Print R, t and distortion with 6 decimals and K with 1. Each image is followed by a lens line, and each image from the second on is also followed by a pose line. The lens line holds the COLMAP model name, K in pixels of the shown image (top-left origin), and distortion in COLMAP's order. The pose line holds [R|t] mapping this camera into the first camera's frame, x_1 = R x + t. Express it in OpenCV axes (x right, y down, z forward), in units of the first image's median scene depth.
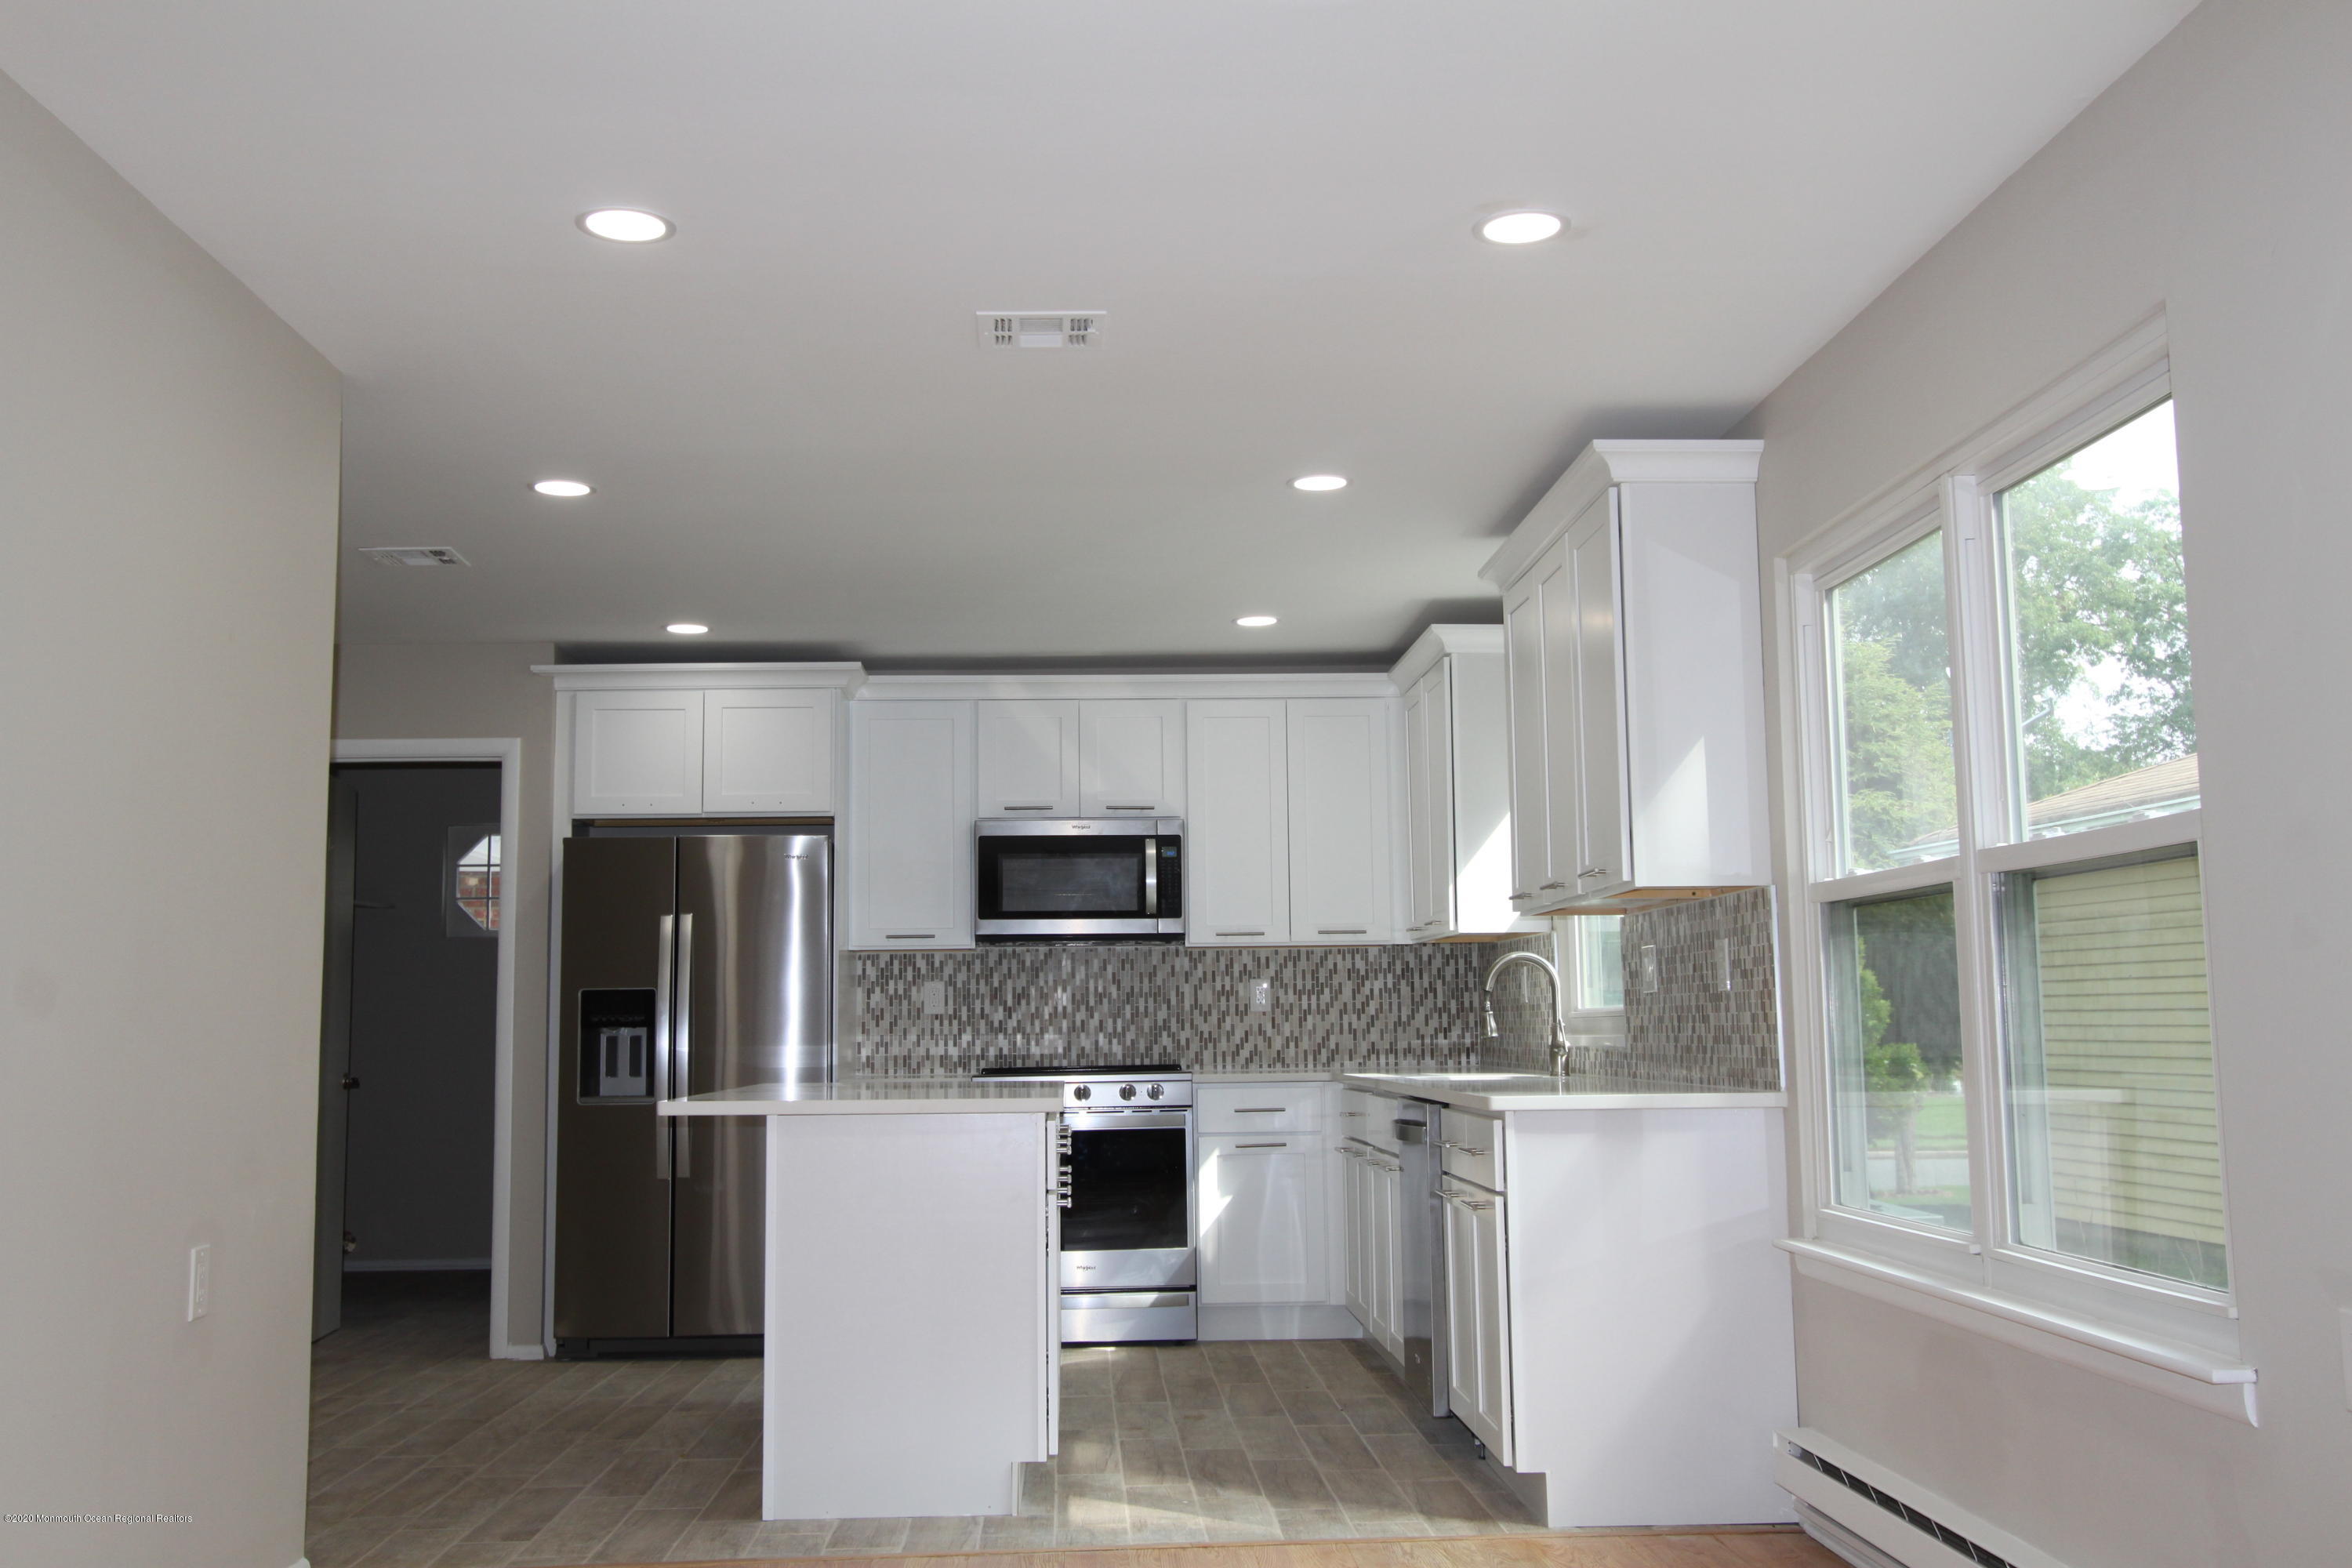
lens RADIAL K [[2257.0, 0, 1162.0], [0, 2257.0, 772.8], [0, 0, 1]] dist [0.002371, 0.017672]
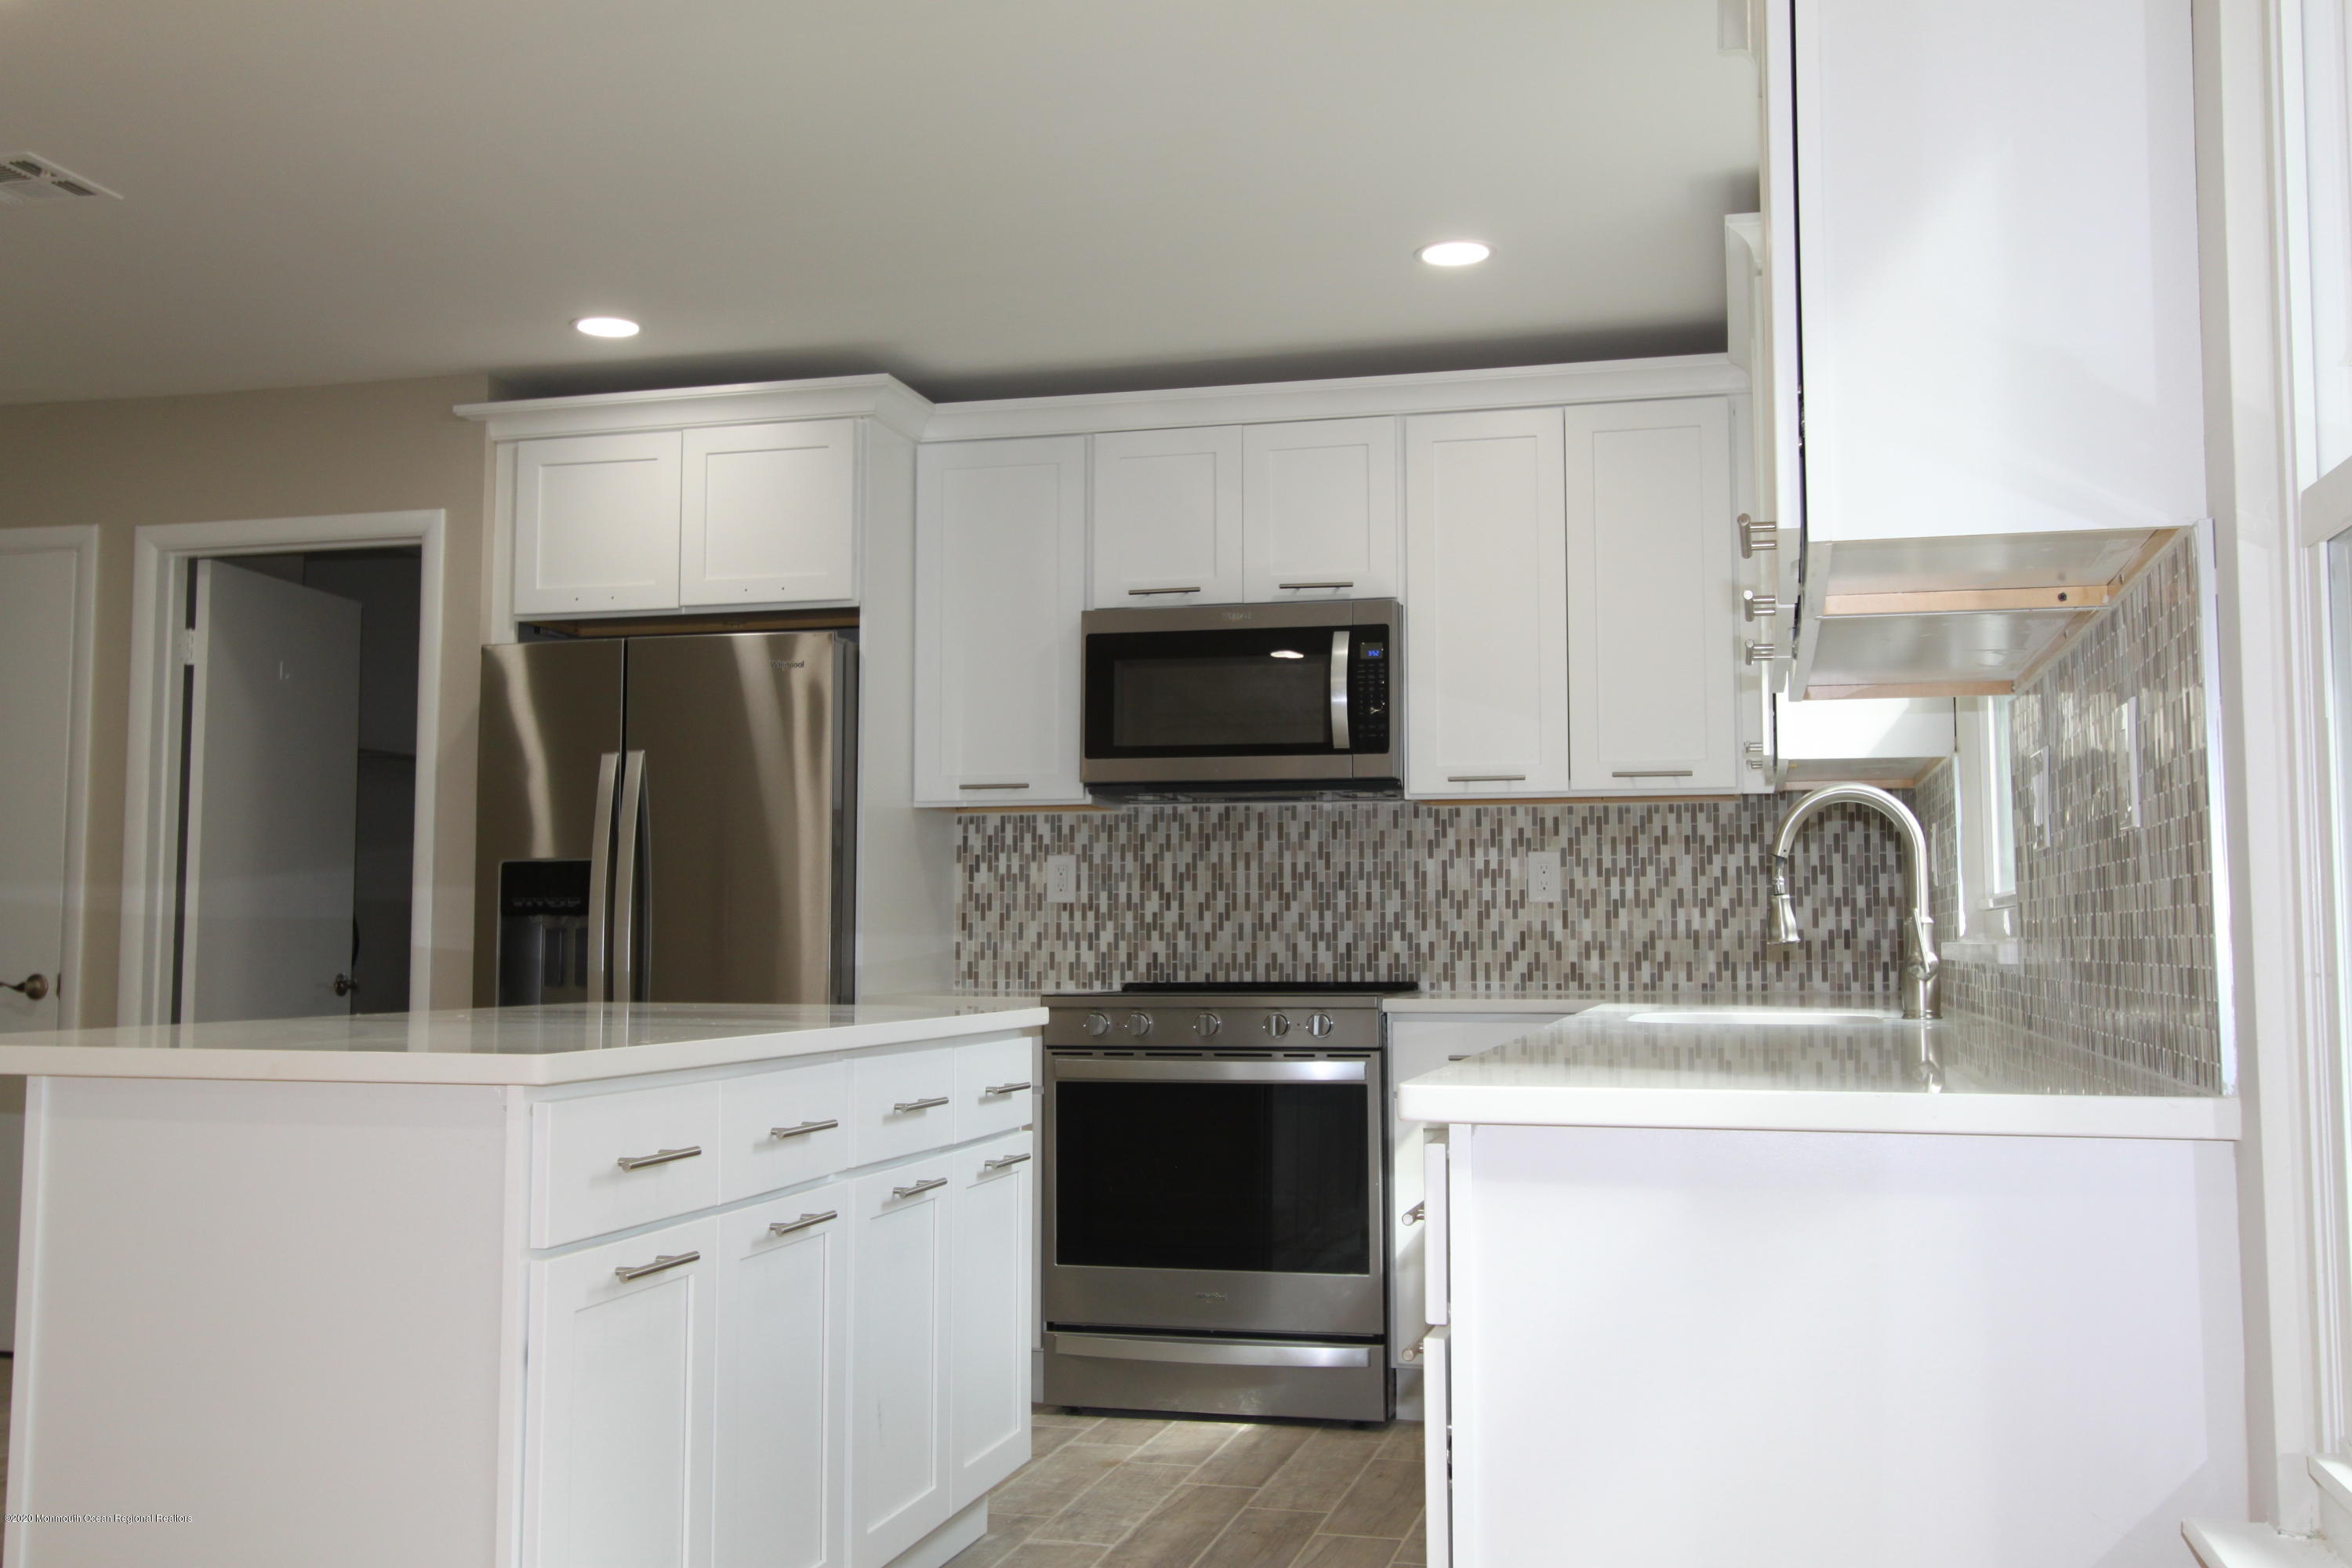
lens RADIAL K [[2257.0, 0, 1162.0], [0, 2257.0, 772.8], [0, 0, 1]] dist [0.002371, 0.017672]
pose [[0.956537, -0.010210, -0.291432, 0.131930], [0.021995, 0.999066, 0.037189, 0.044245], [0.290780, -0.041983, 0.955868, 0.368550]]
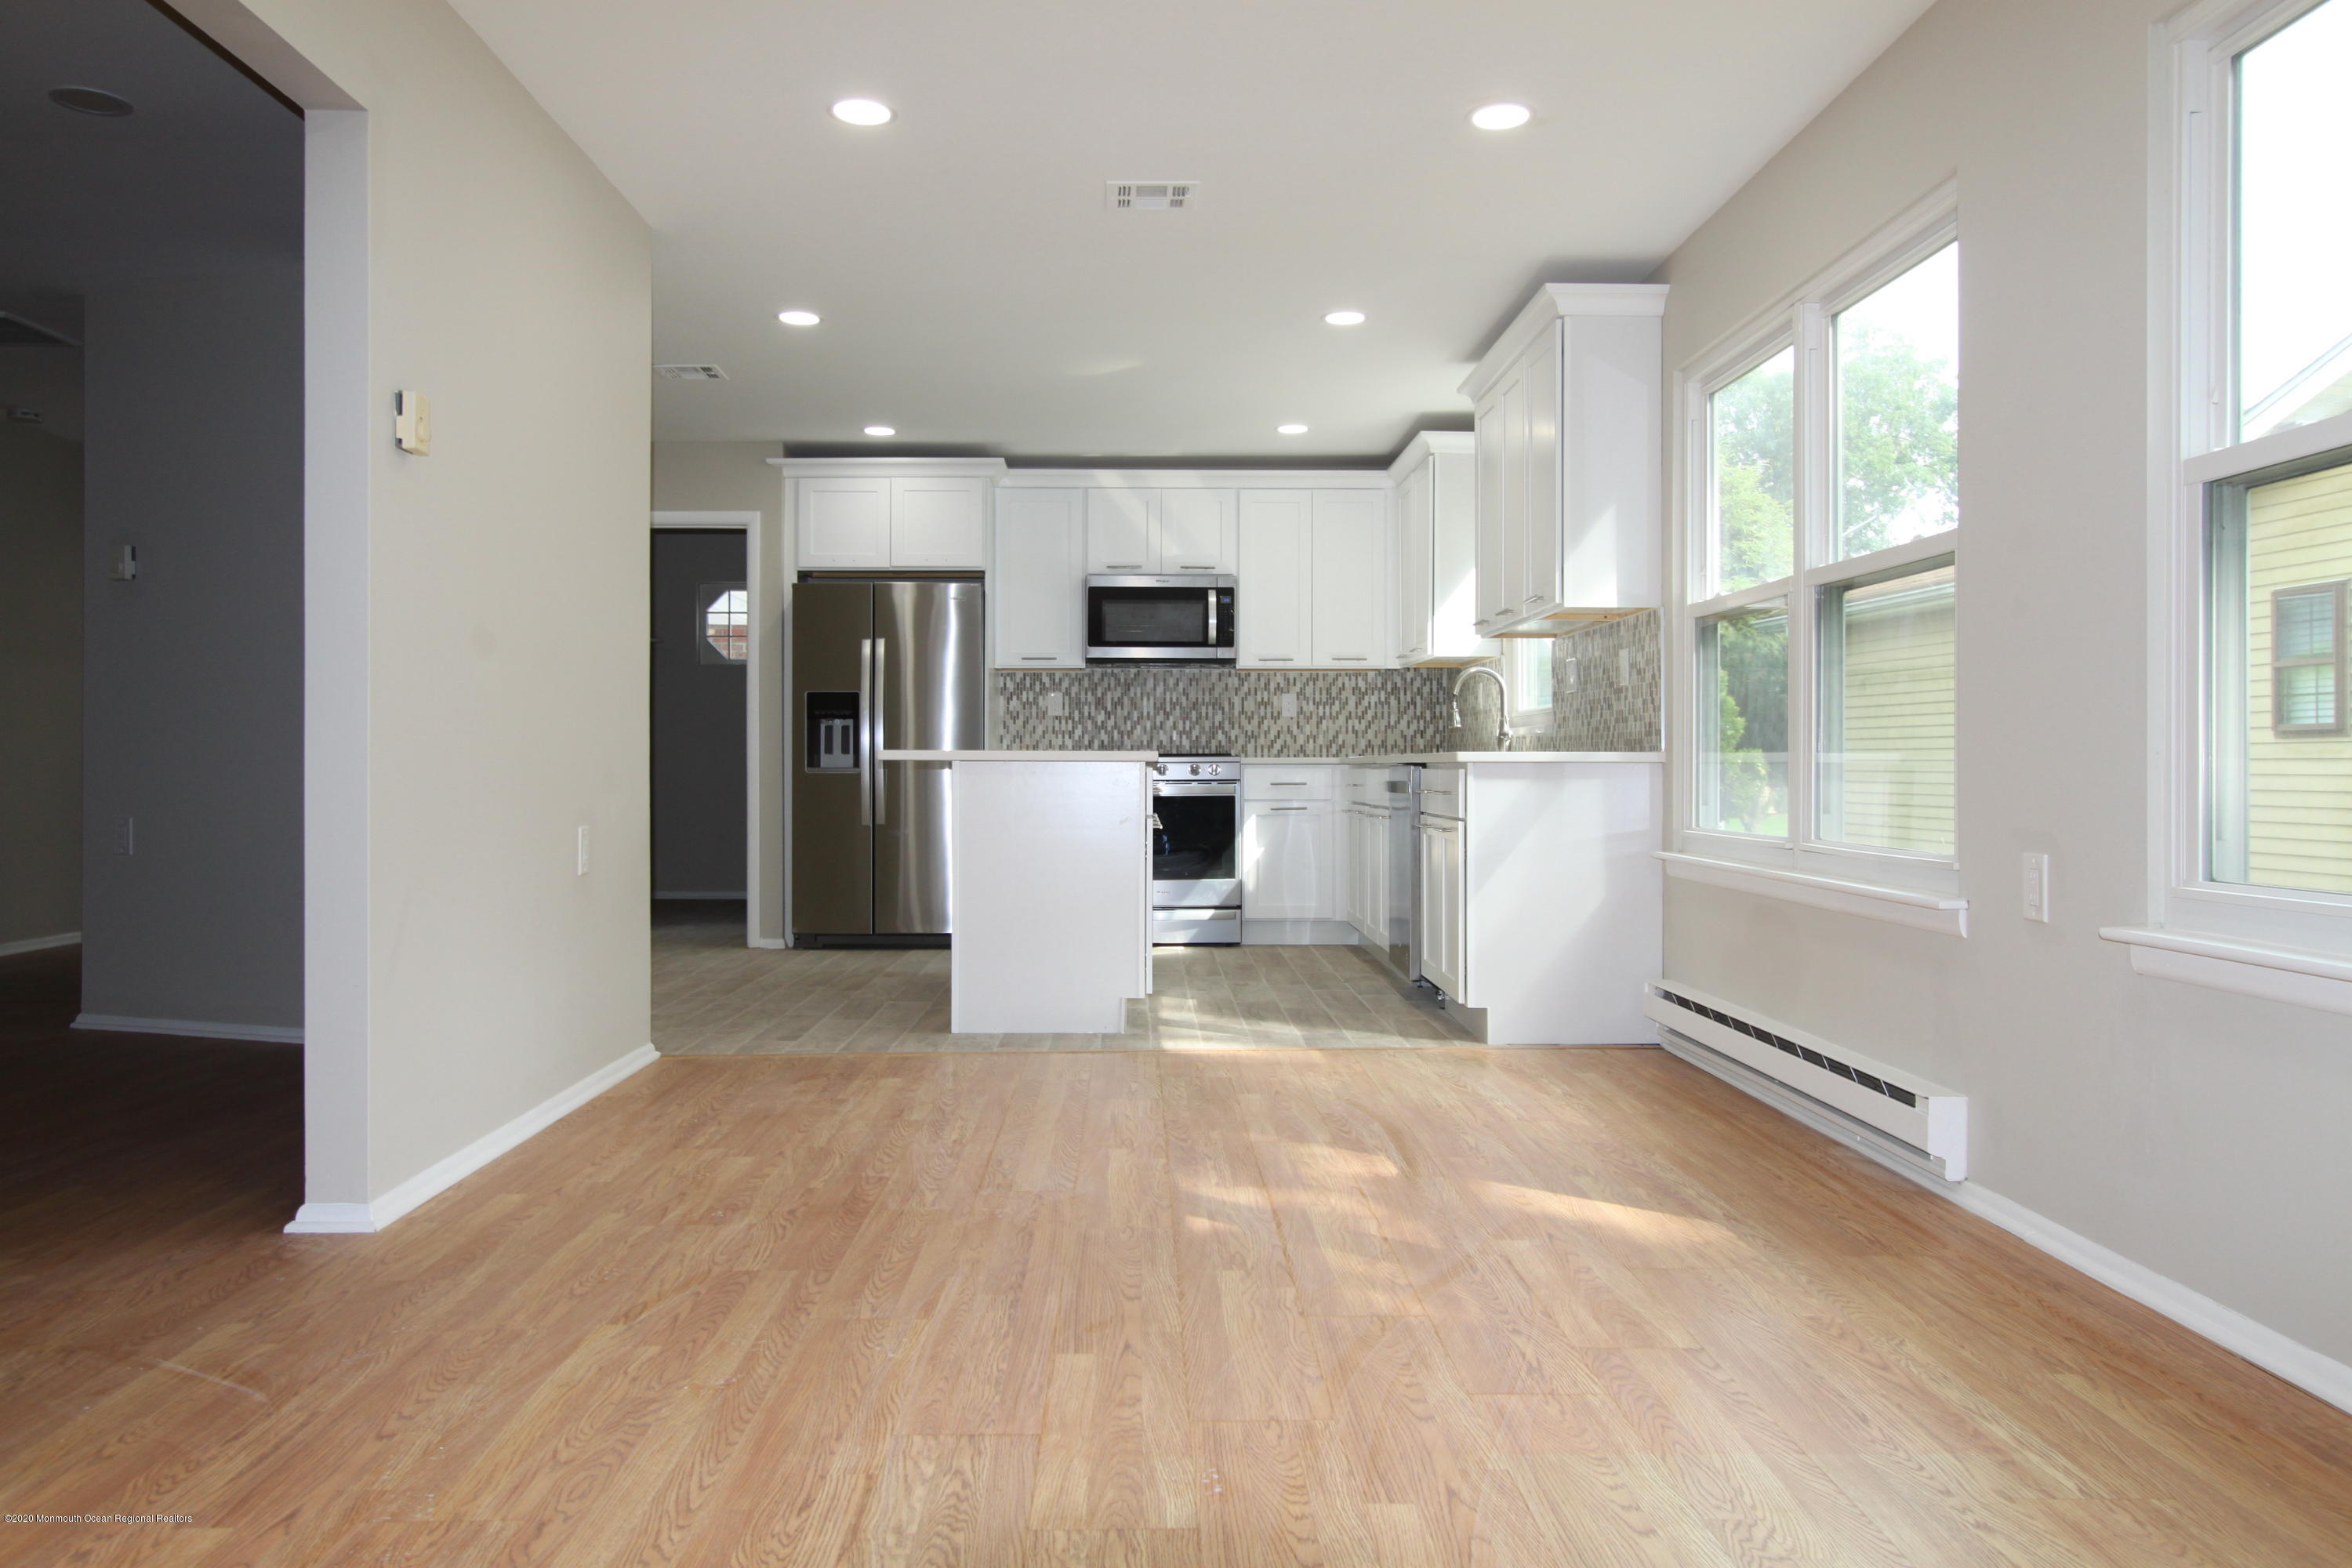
lens RADIAL K [[1690.1, 0, 1161.7], [0, 1690.1, 770.7], [0, 0, 1]] dist [-0.007838, 0.000513]
pose [[0.999618, 0.012804, -0.024498, -0.009193], [-0.009882, 0.993213, 0.115891, 0.019485], [0.025816, -0.115605, 0.992960, -0.042111]]
